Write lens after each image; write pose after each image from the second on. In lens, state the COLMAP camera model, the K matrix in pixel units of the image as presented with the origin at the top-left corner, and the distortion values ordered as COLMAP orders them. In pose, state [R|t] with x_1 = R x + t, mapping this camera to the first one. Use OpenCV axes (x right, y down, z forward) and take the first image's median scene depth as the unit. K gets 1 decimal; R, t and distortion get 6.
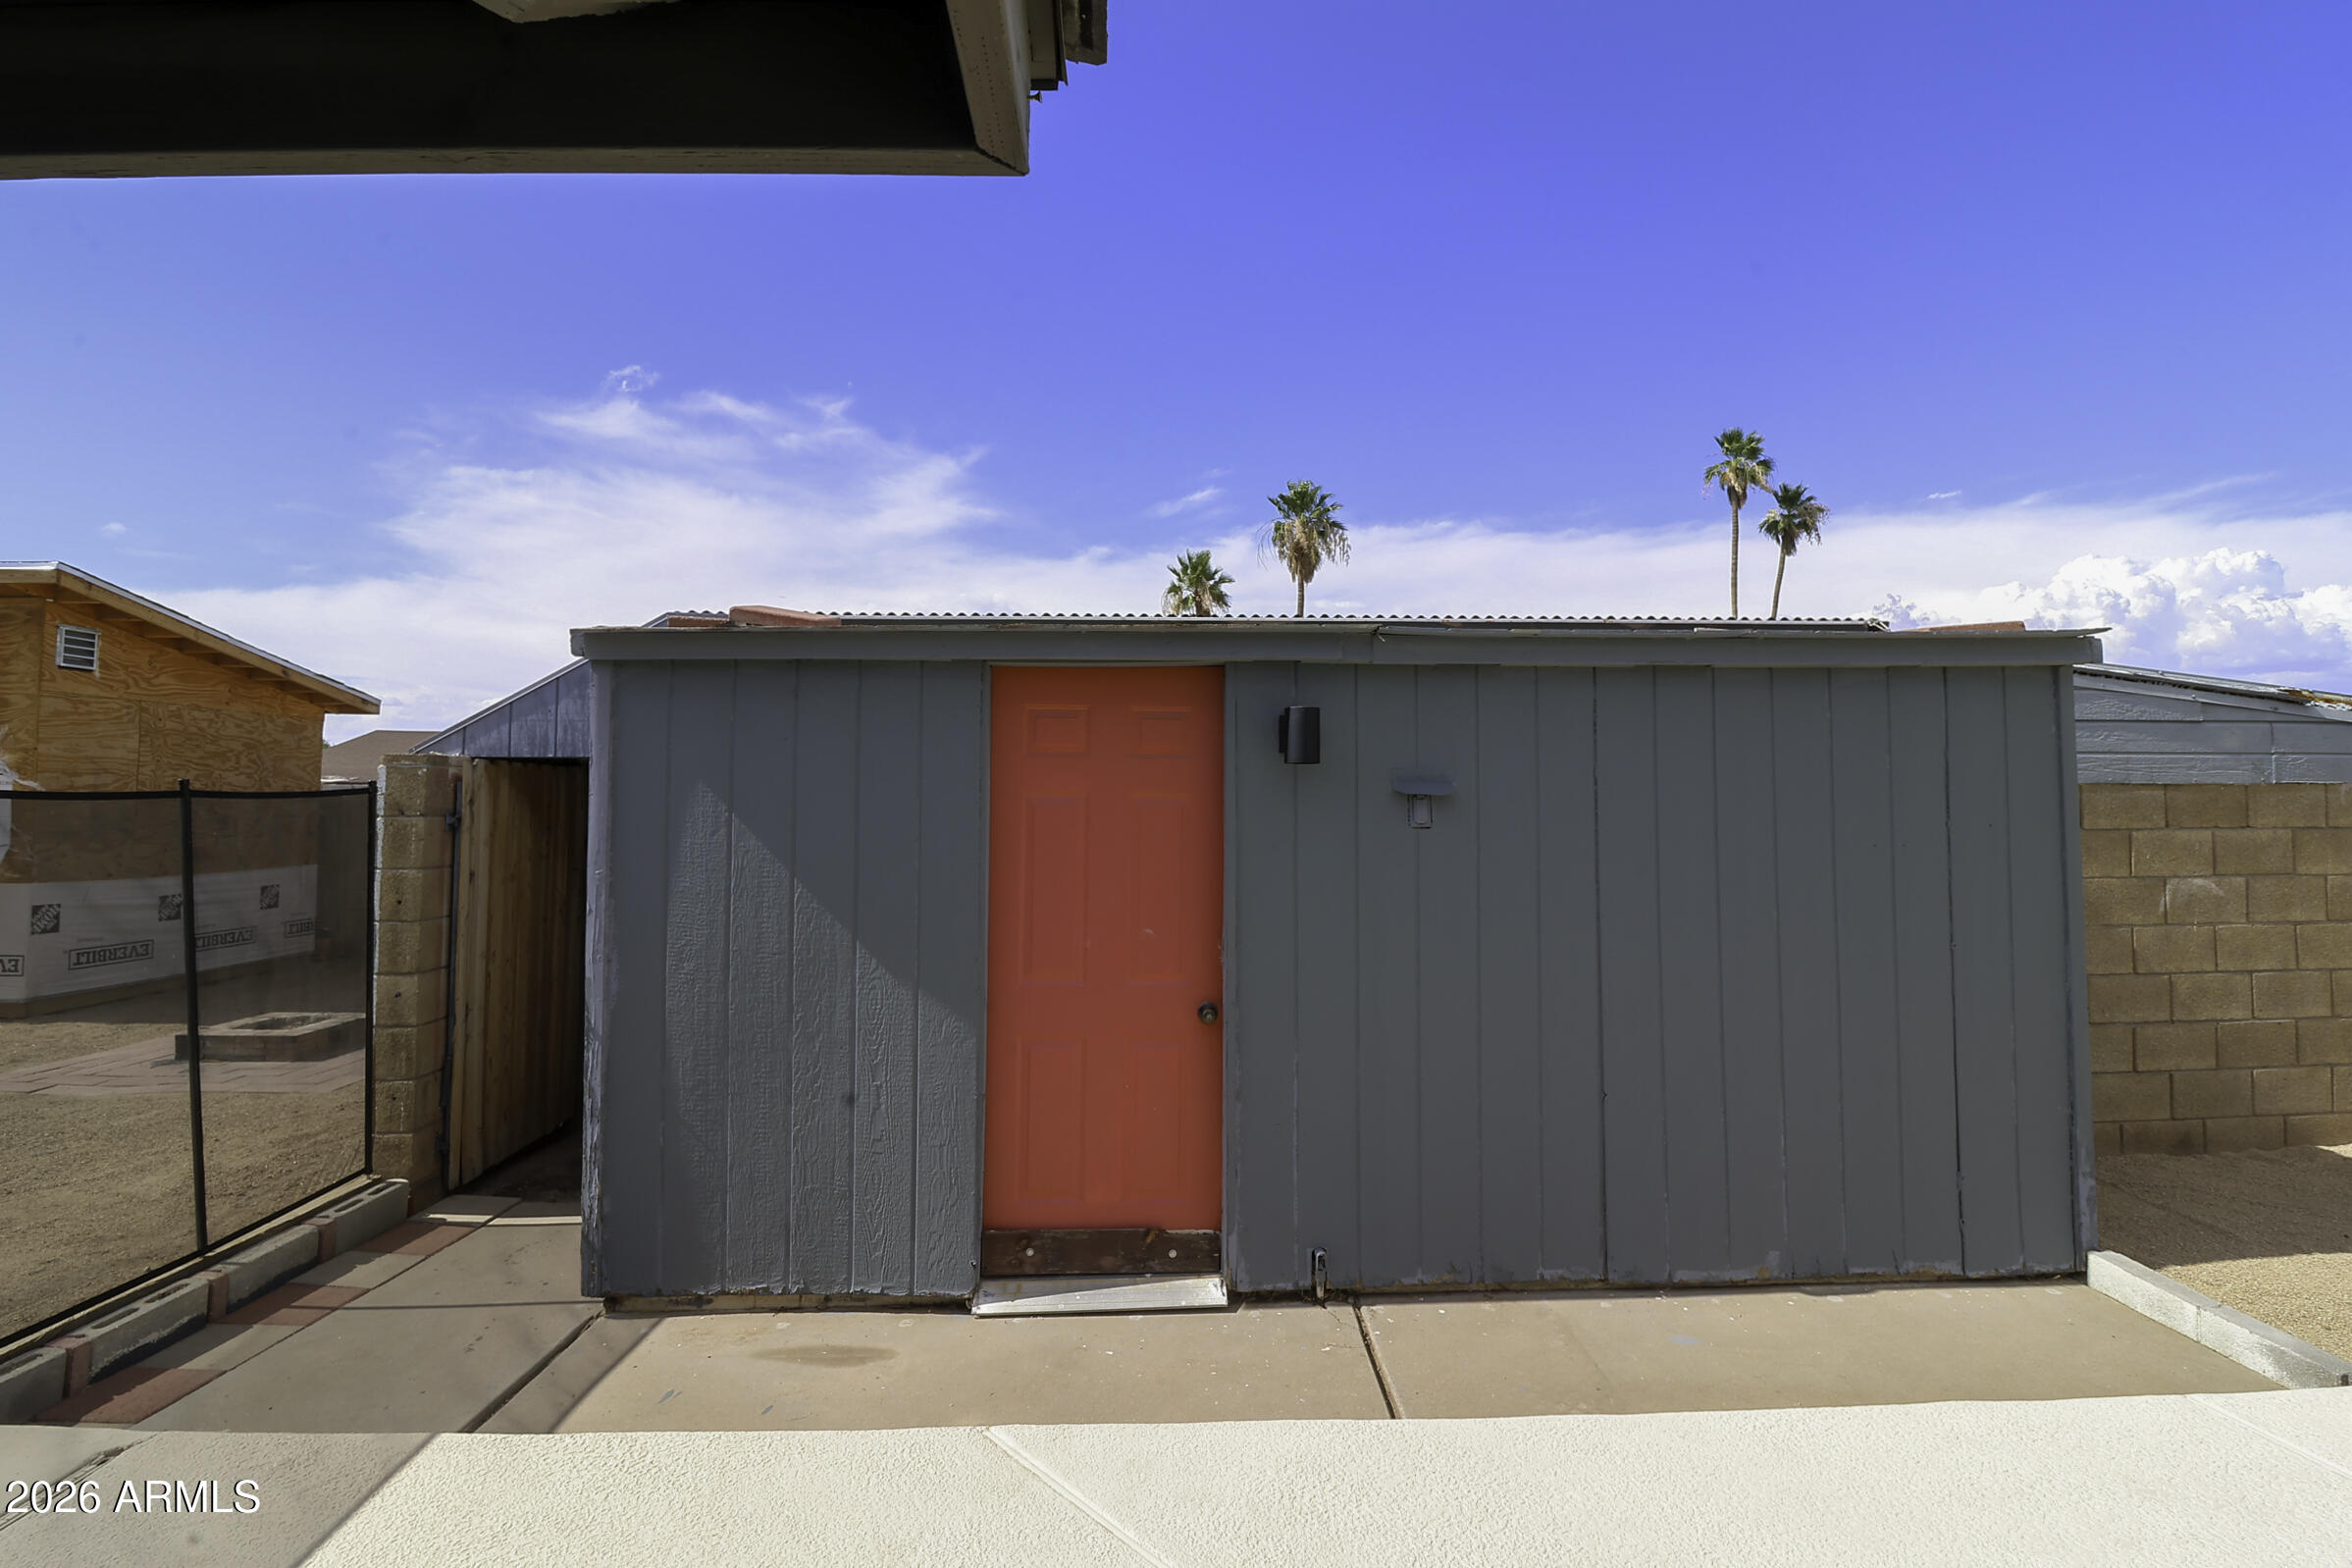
lens RADIAL K [[1095.4, 0, 1175.9], [0, 1095.4, 751.6], [0, 0, 1]] dist [-0.000449, -0.012434]
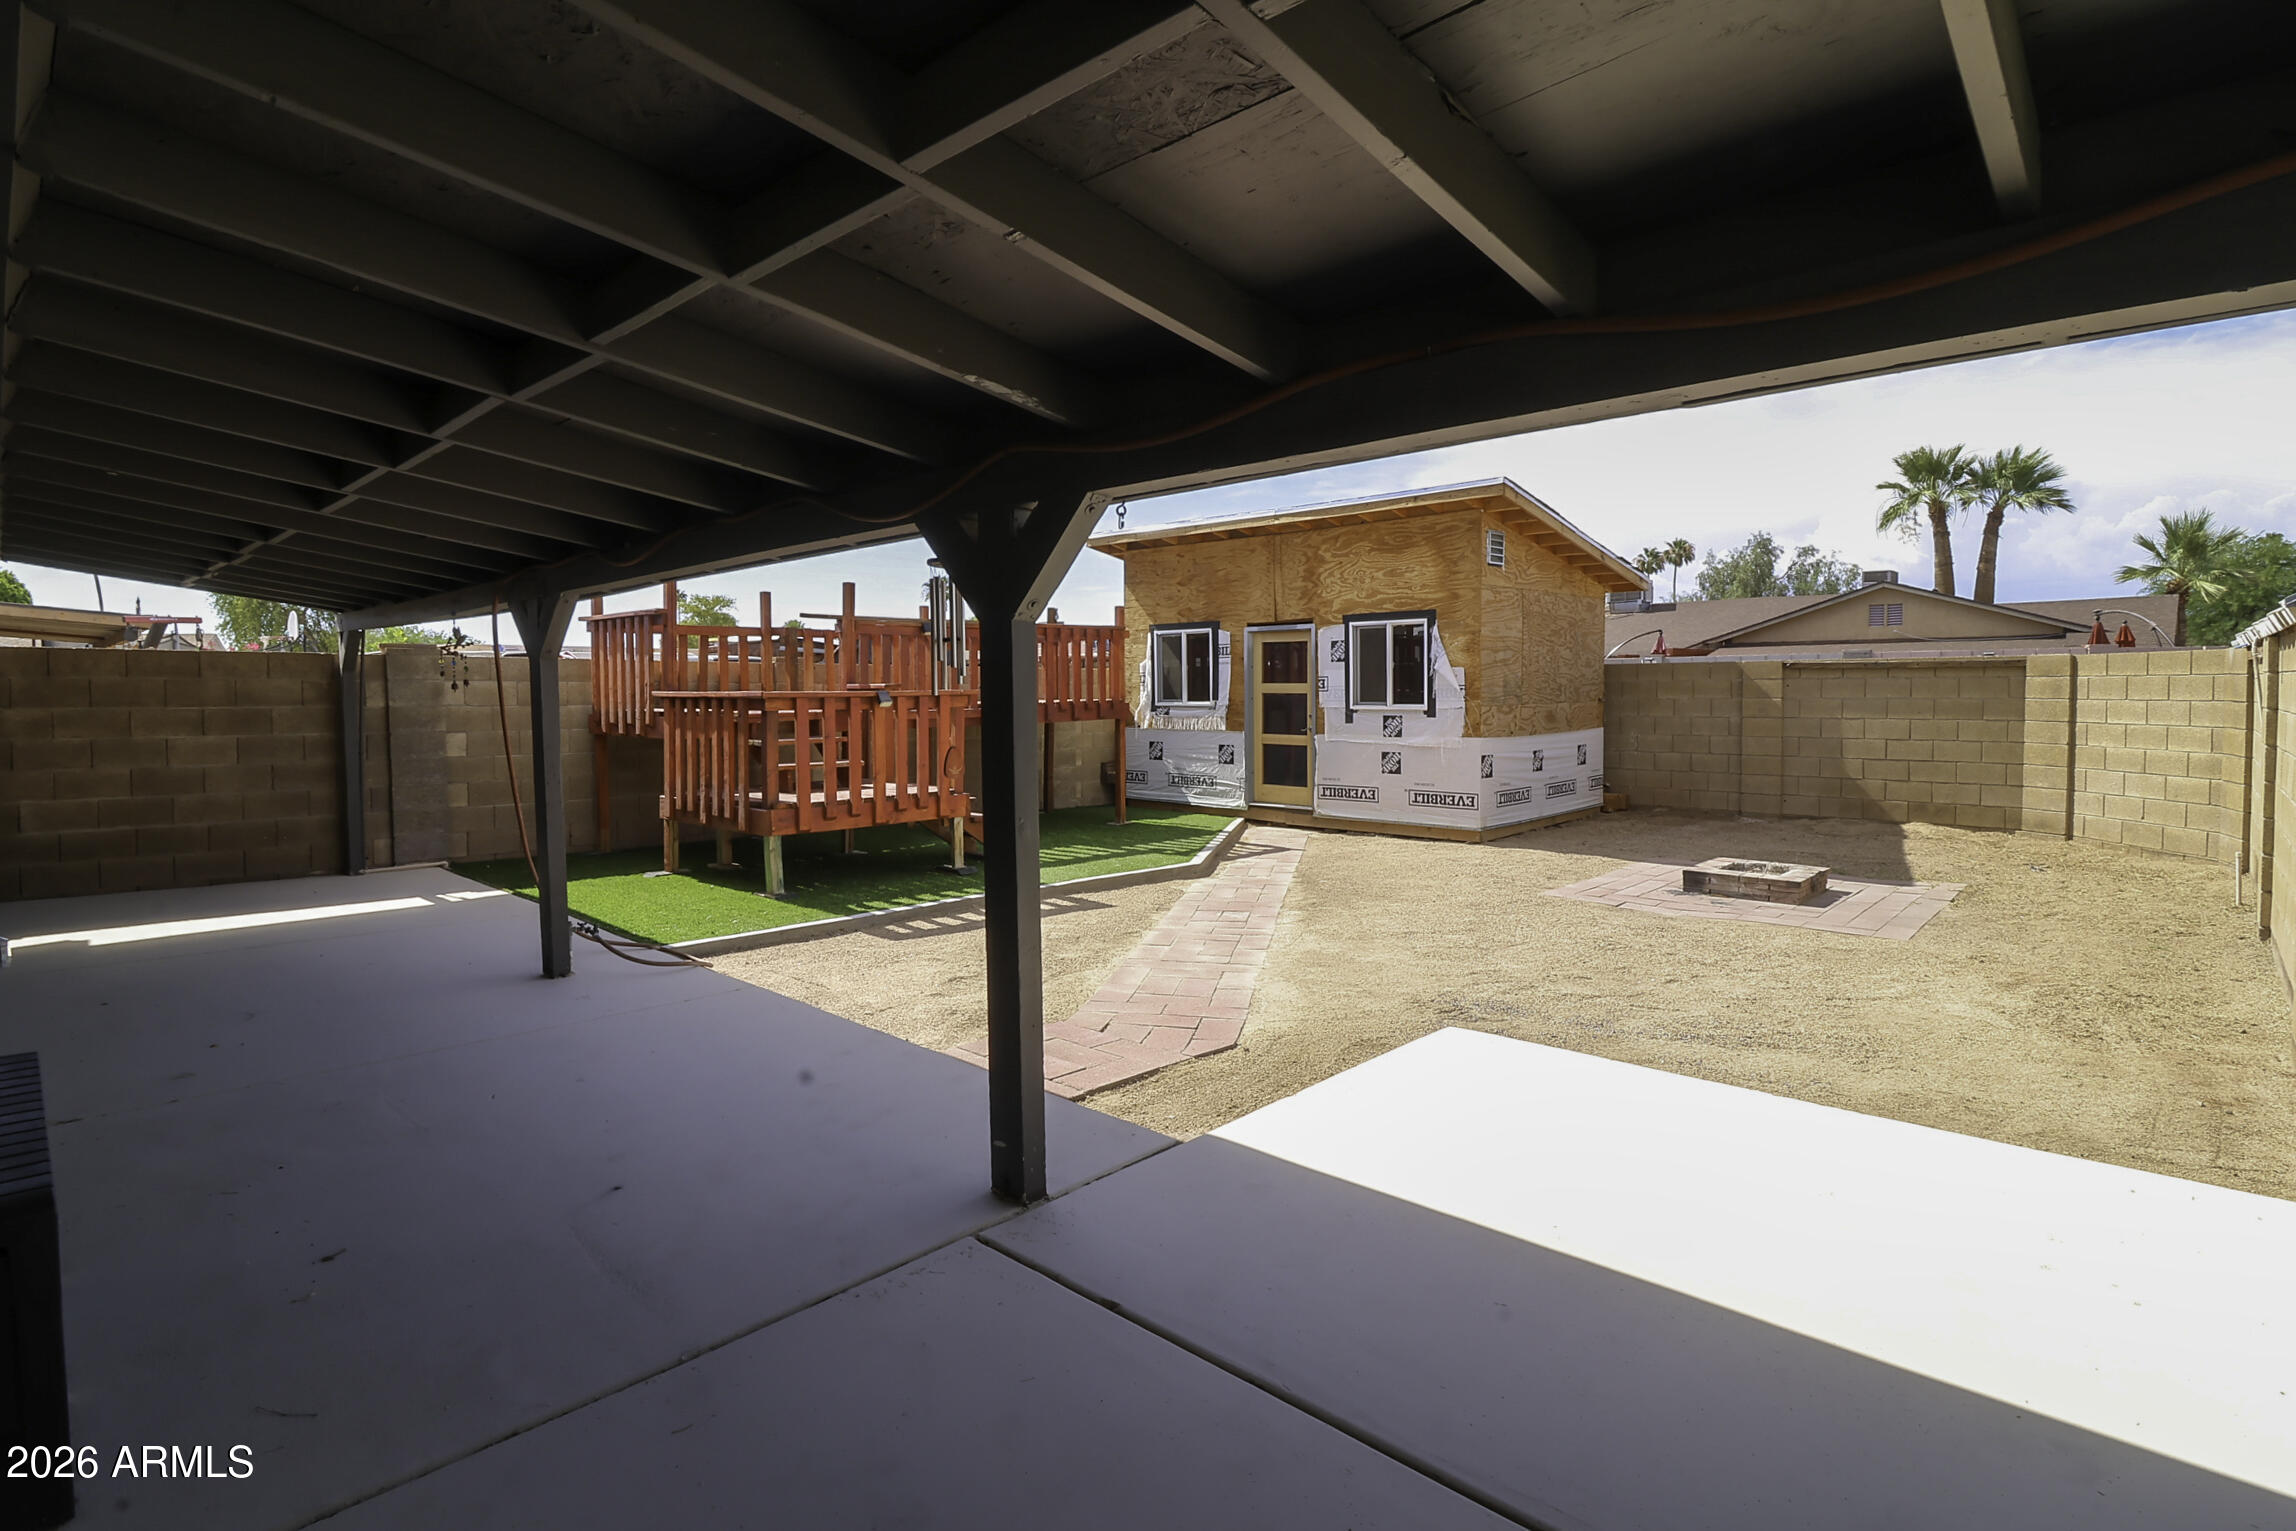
lens RADIAL K [[1114.2, 0, 1155.4], [0, 1114.2, 731.3], [0, 0, 1]] dist [-0.001992, -0.008119]
pose [[0.705547, 0.020593, -0.708364, -0.730729], [0.047088, 0.996006, 0.075856, -0.005203], [0.707097, -0.086875, 0.701759, -0.340509]]
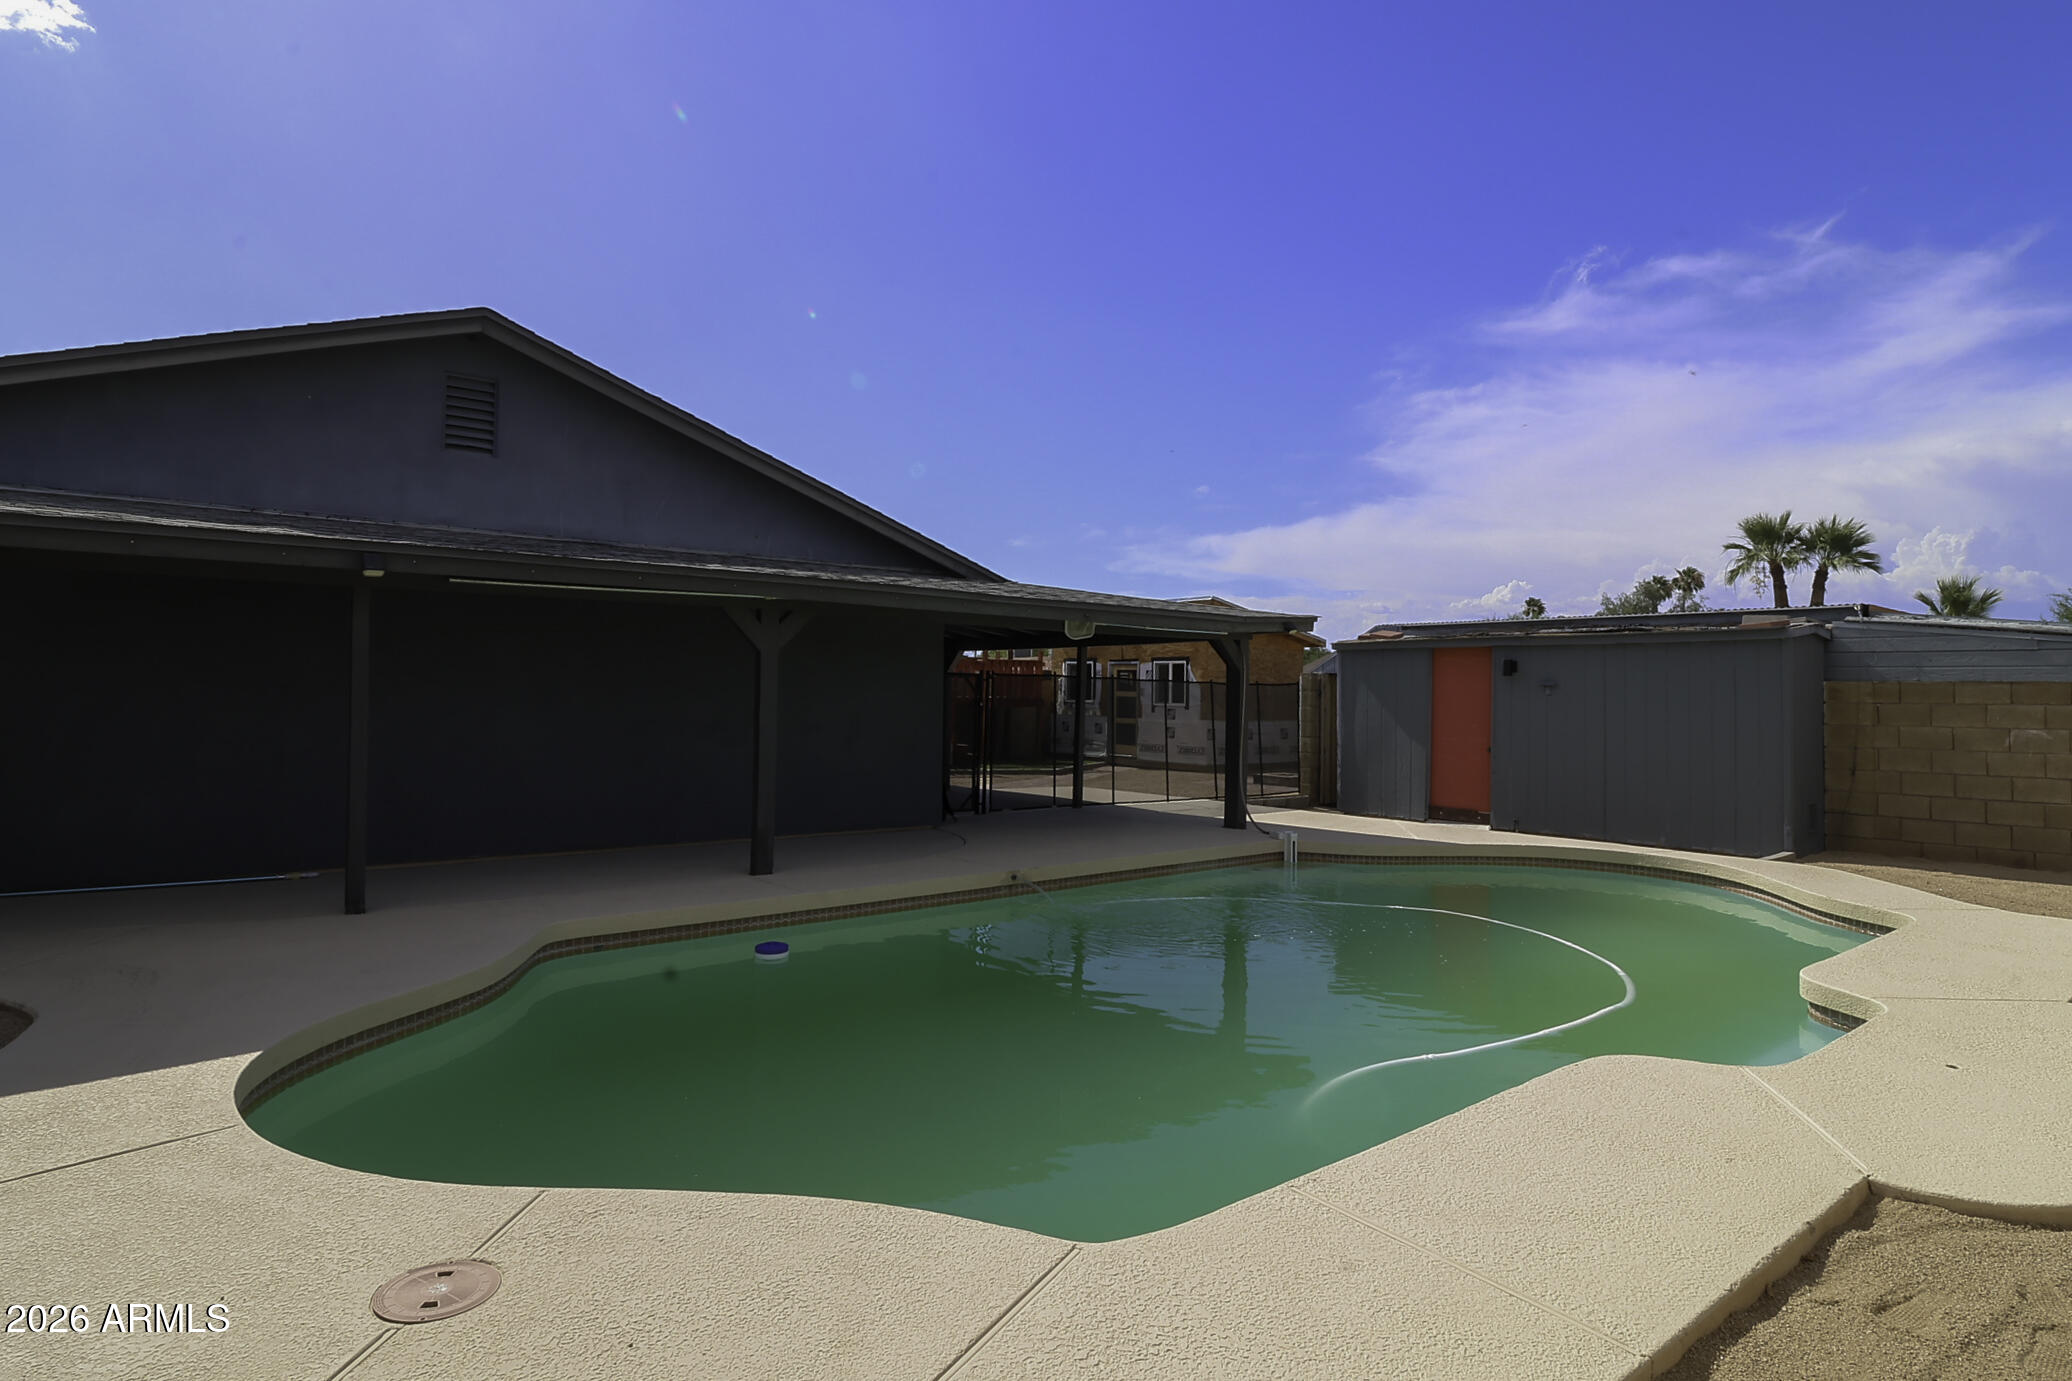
lens RADIAL K [[1095.7, 0, 1064.5], [0, 1095.7, 689.1], [0, 0, 1]] dist [-0.001959, -0.000541]
pose [[0.619909, 0.005164, -0.784657, 1.417924], [0.024039, 0.999384, 0.025568, -0.050252], [0.784305, -0.034712, 0.619403, -1.610210]]
